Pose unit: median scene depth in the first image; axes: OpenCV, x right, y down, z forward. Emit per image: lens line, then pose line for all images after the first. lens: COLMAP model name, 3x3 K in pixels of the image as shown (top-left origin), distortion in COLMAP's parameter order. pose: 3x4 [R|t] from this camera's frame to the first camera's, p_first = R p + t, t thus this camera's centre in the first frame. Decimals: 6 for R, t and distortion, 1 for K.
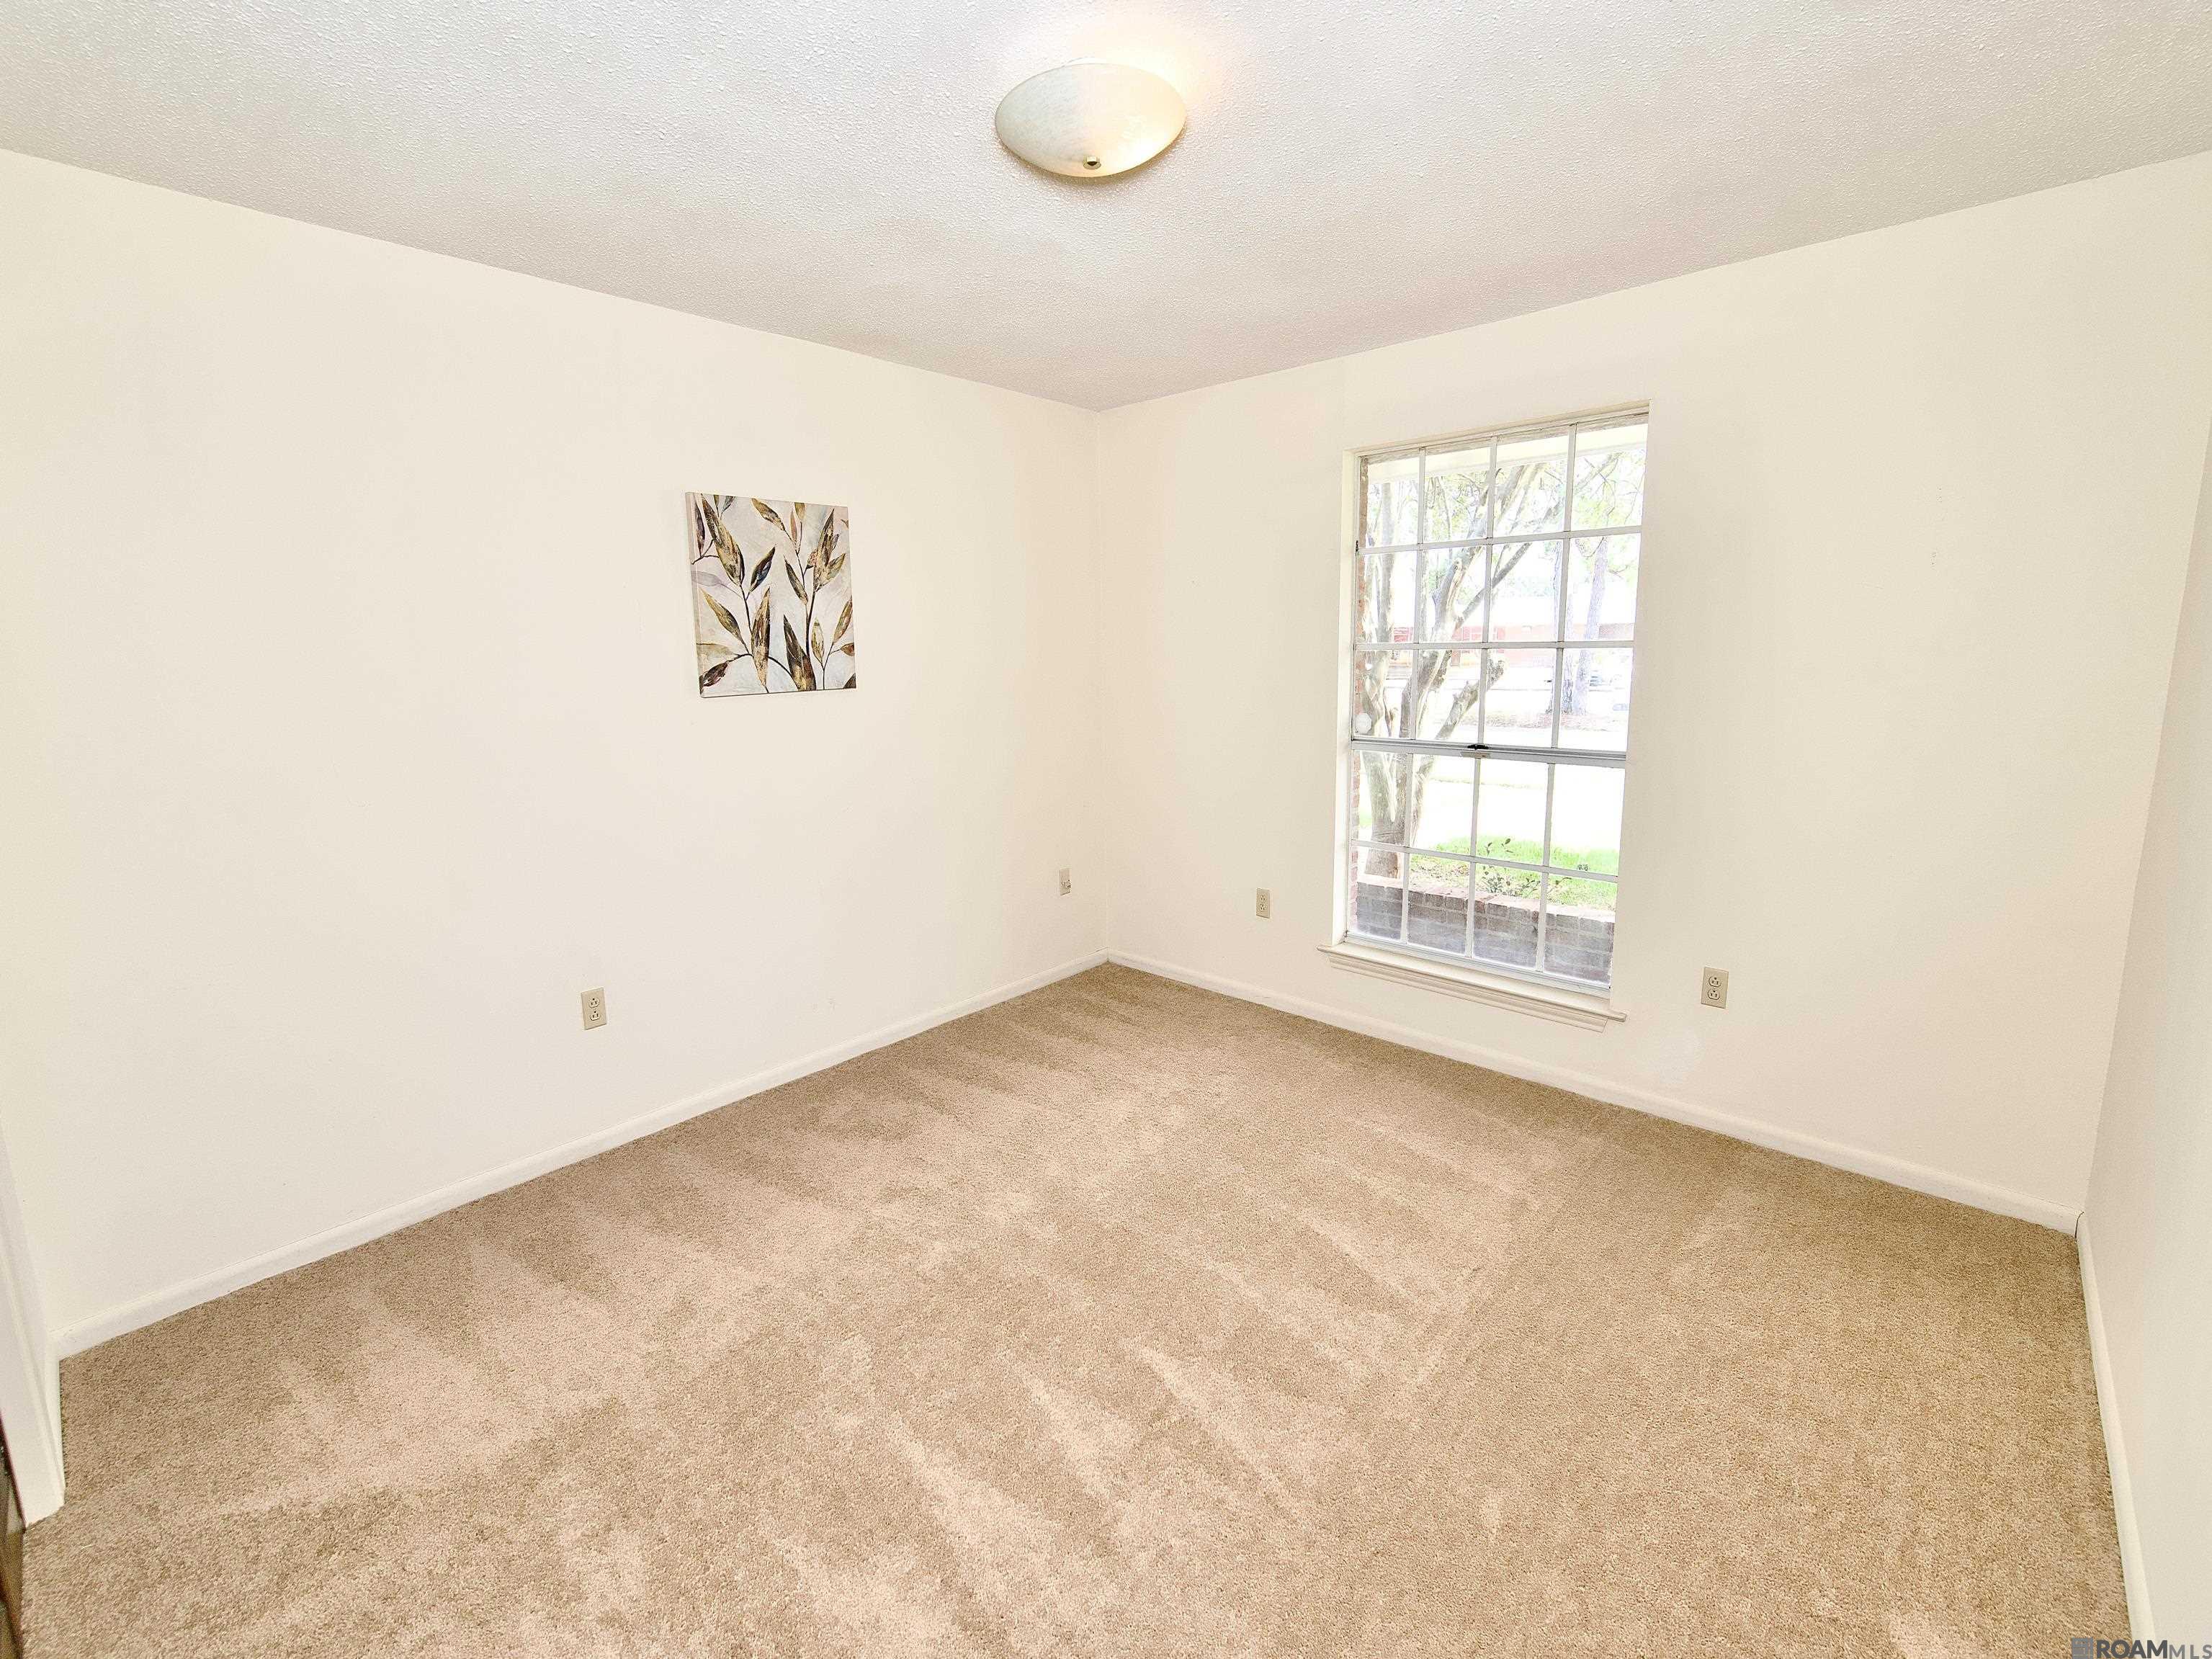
lens RADIAL K [[928.3, 0, 1115.7], [0, 928.3, 809.5], [0, 0, 1]] dist [-0.004738, 0.000485]
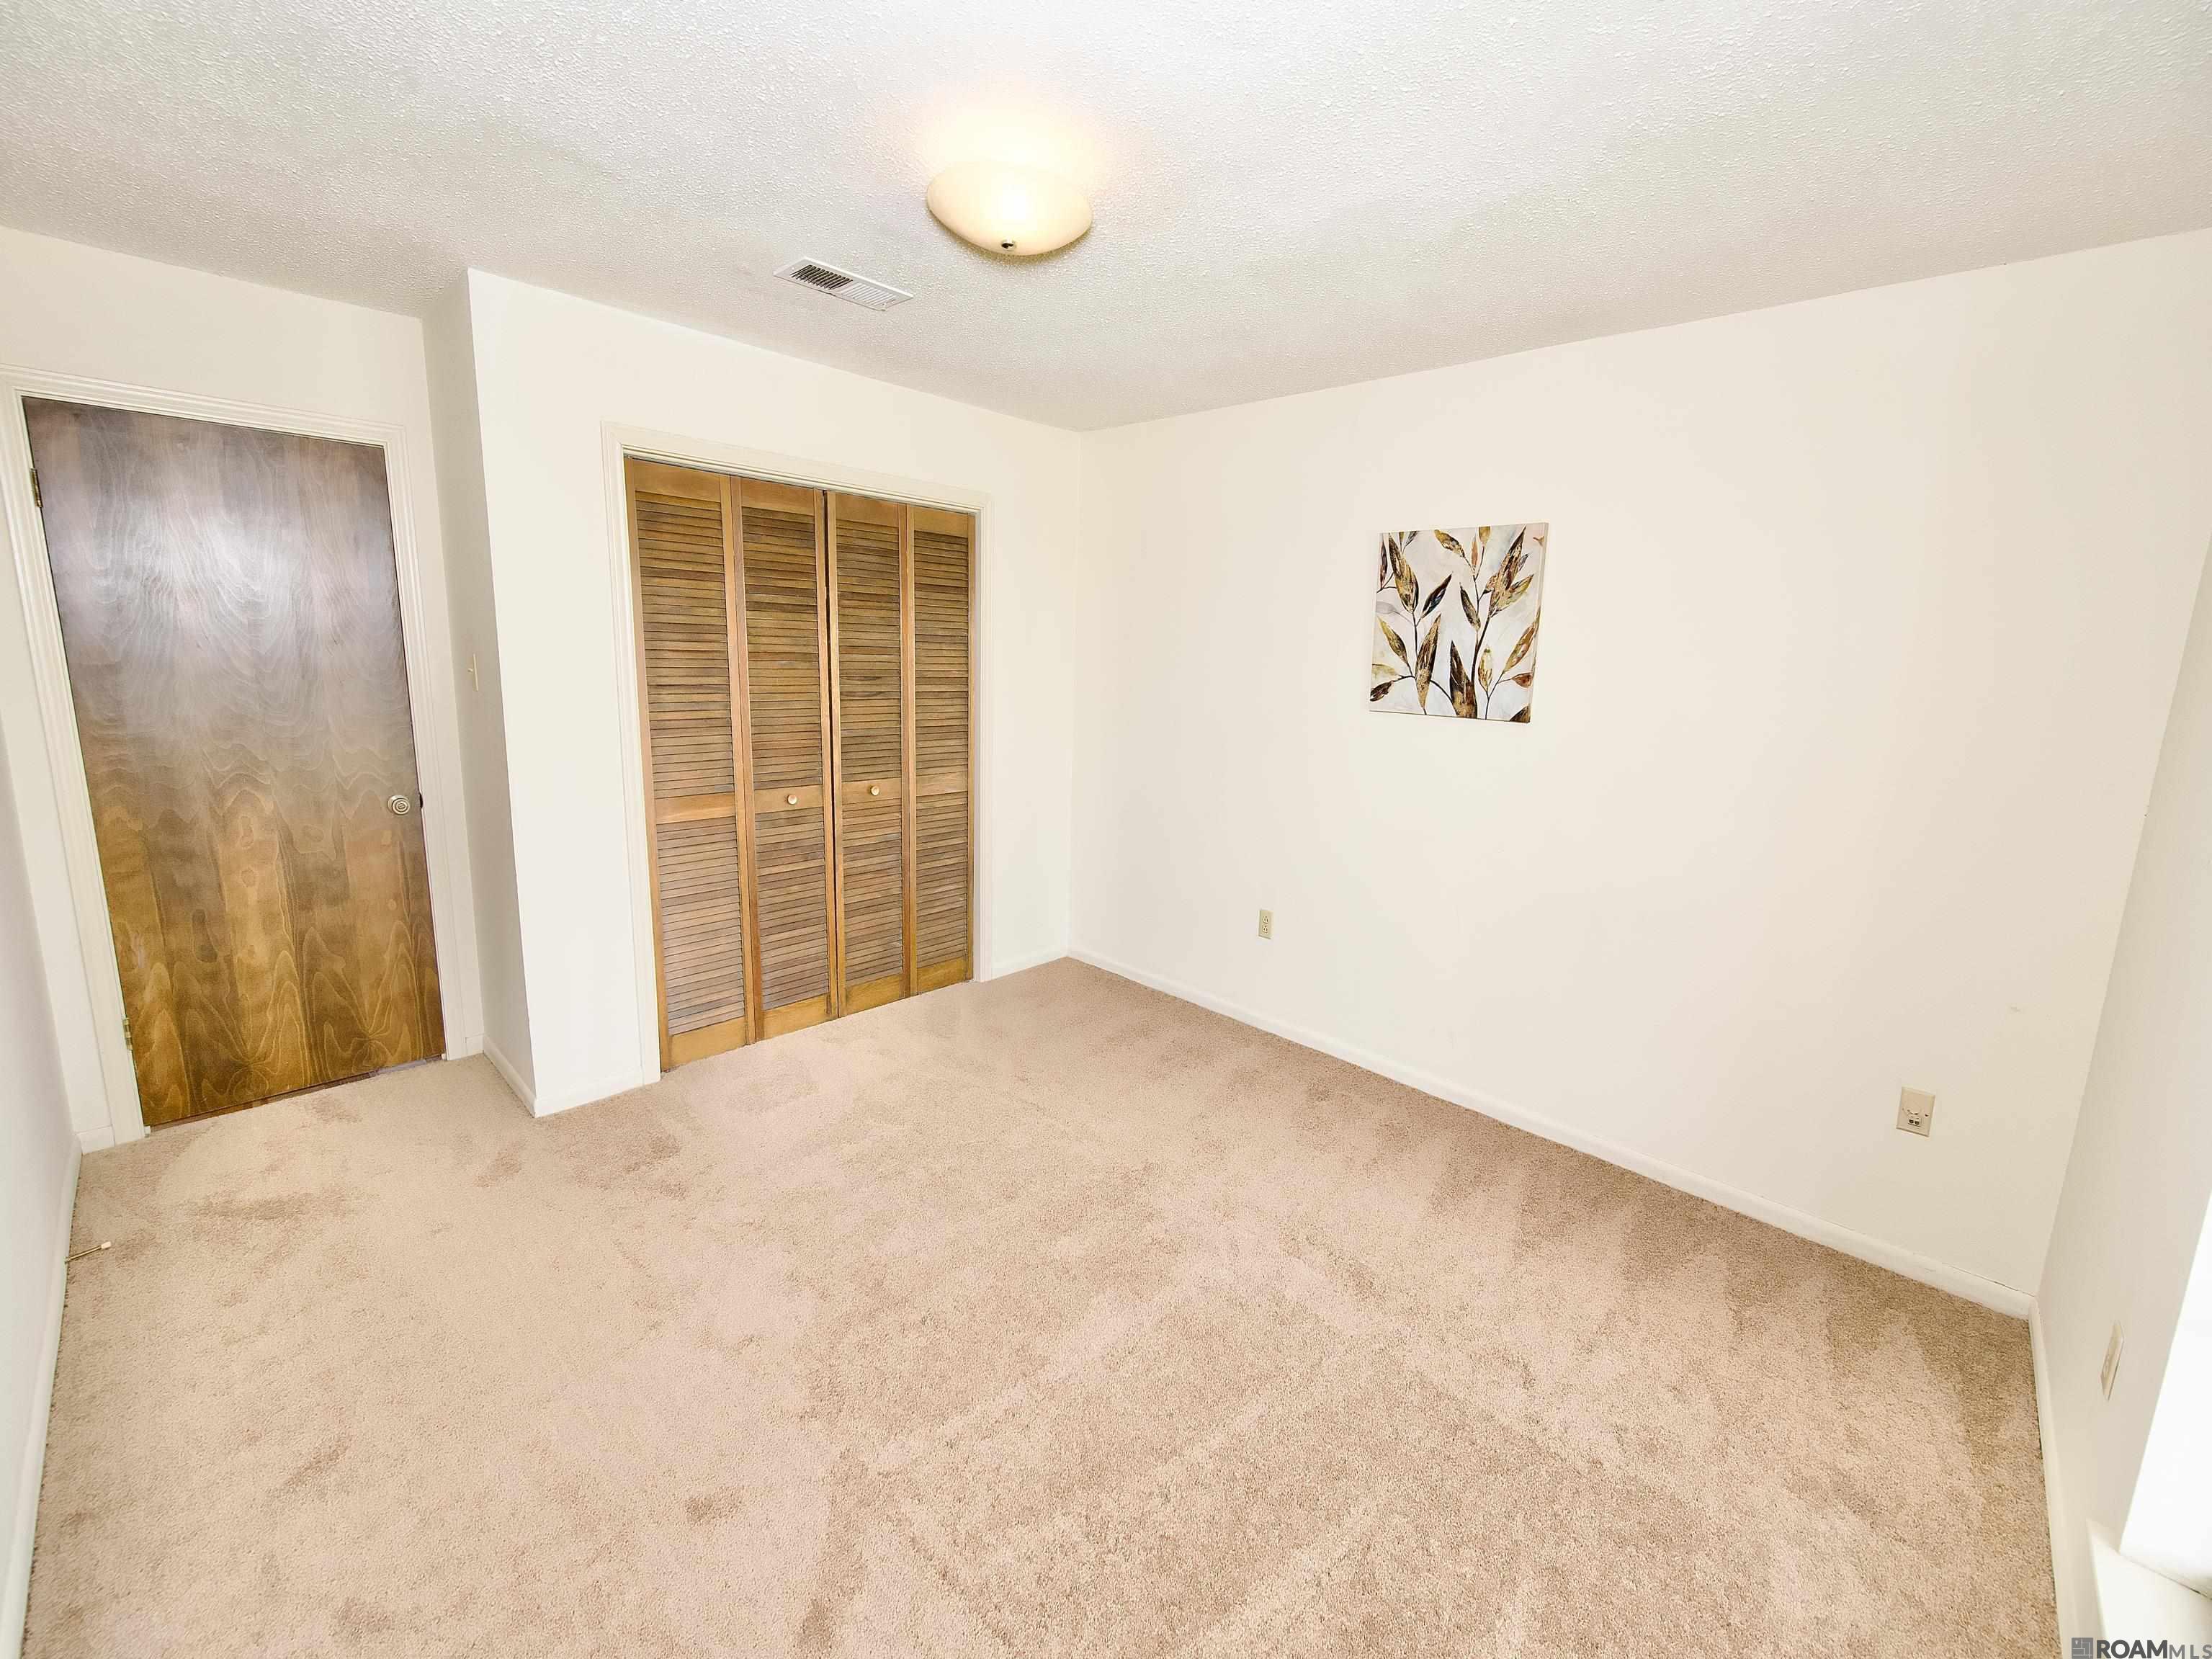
lens RADIAL K [[928.3, 0, 1110.0], [0, 928.3, 837.0], [0, 0, 1]] dist [-0.004738, 0.000485]
pose [[-0.037696, 0.220276, -0.974709, 0.698290], [-0.217101, 0.950299, 0.223156, -0.150951], [0.975421, 0.220022, 0.012000, 0.670365]]
